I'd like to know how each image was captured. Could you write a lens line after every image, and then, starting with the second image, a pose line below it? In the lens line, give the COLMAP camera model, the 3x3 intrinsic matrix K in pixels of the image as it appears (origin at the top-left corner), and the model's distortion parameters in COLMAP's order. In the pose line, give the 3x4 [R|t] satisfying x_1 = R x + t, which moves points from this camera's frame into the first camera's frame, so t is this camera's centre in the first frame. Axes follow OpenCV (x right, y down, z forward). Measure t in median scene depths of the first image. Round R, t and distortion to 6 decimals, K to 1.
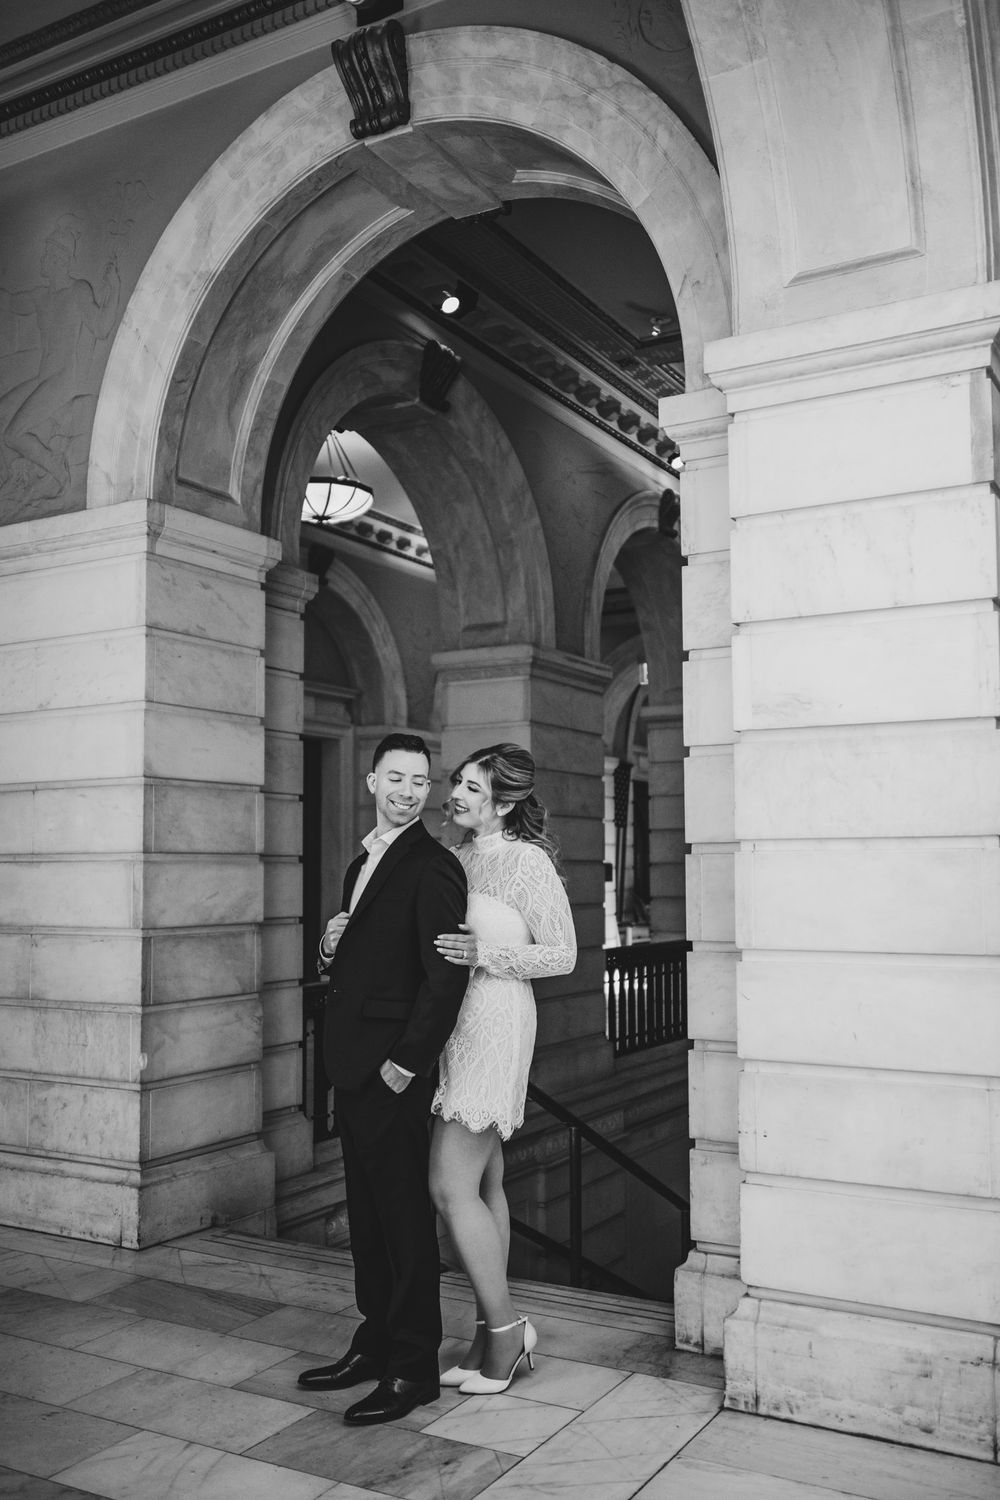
lens RADIAL K [[1329.0, 0, 538.6], [0, 1329.0, 791.7], [0, 0, 1]] dist [-0.021625, 0.055445]
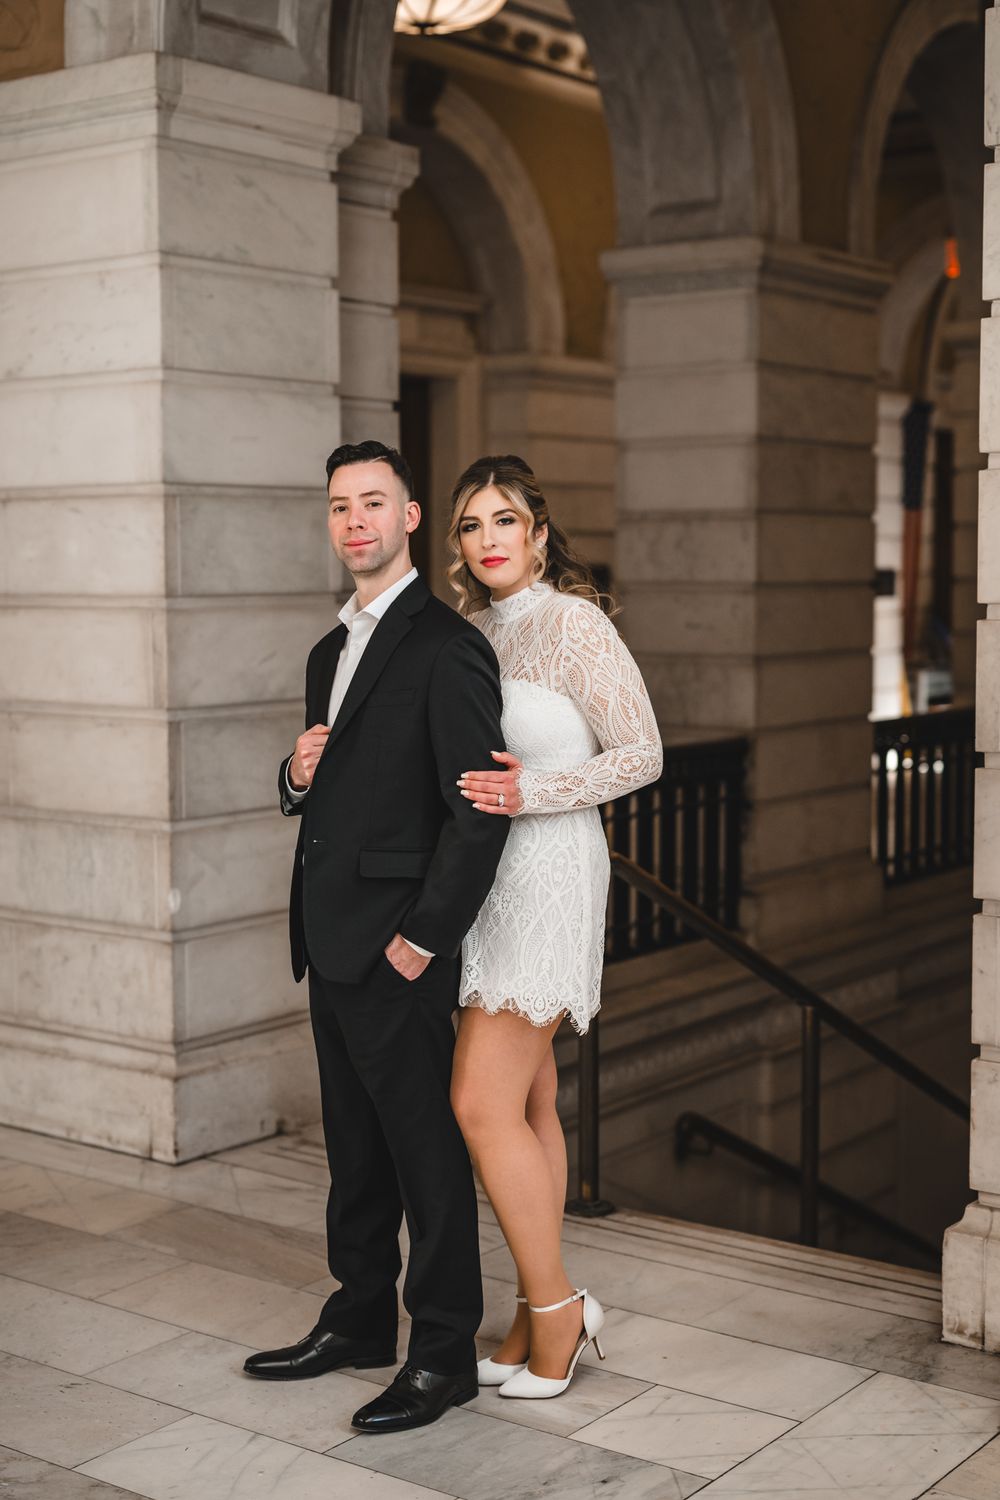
lens RADIAL K [[2158.1, 0, 500.0], [0, 2158.1, 750.0], [0, 0, 1]] dist [-0.025262, 0.130437]
pose [[0.991336, 0.013325, -0.130672, 0.013721], [0.006361, 0.988803, 0.149089, -0.038213], [0.131196, -0.148629, 0.980152, -0.059474]]
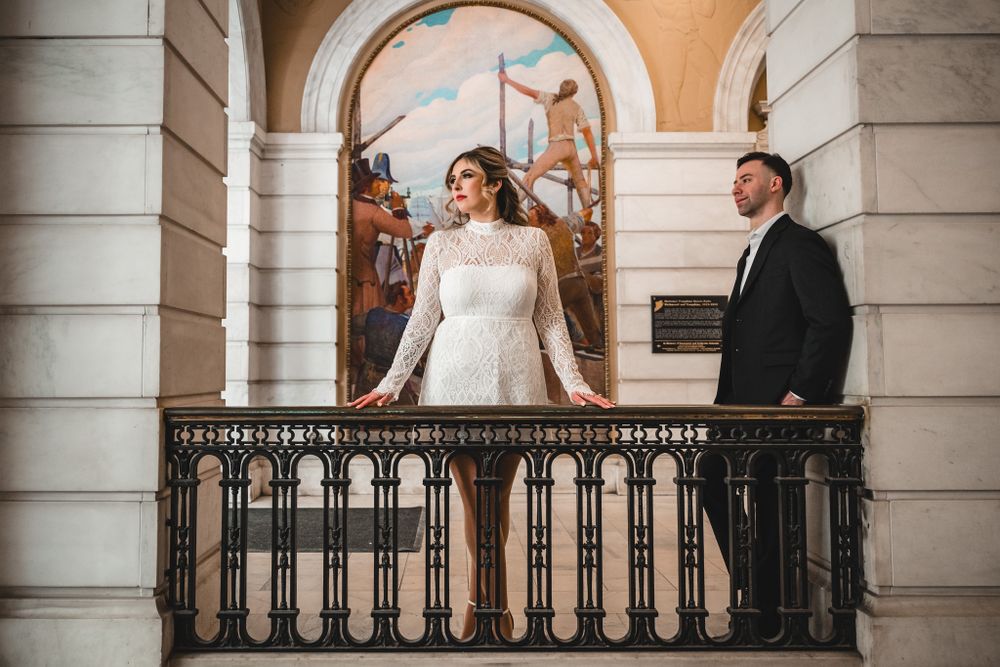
lens RADIAL K [[721.5, 0, 500.0], [0, 721.5, 333.5], [0, 0, 1]] dist [-0.001998, 0.000146]
pose [[0.481721, -0.038951, -0.875459, 0.260424], [0.056088, 0.998334, -0.013555, 0.144209], [0.874528, -0.042573, 0.483103, 1.150390]]
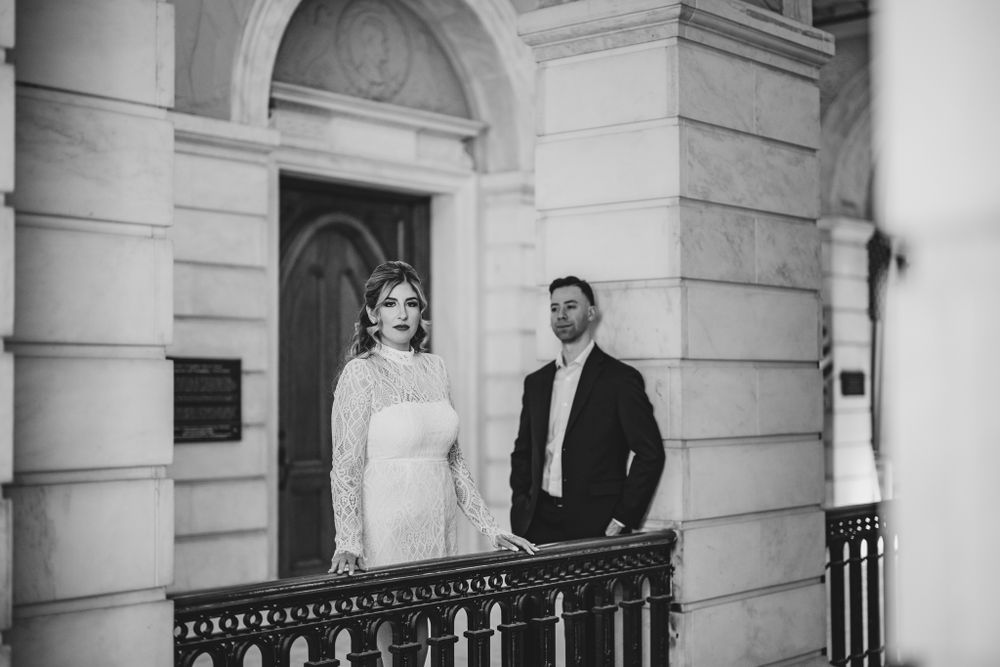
lens RADIAL K [[1438.7, 0, 500.0], [0, 1438.7, 333.5], [0, 0, 1]] dist [-0.025262, 0.130437]
pose [[0.977388, -0.005720, -0.211375, 0.076300], [0.011023, 0.999653, 0.023918, 0.037830], [0.211165, -0.025707, 0.977112, 0.583162]]
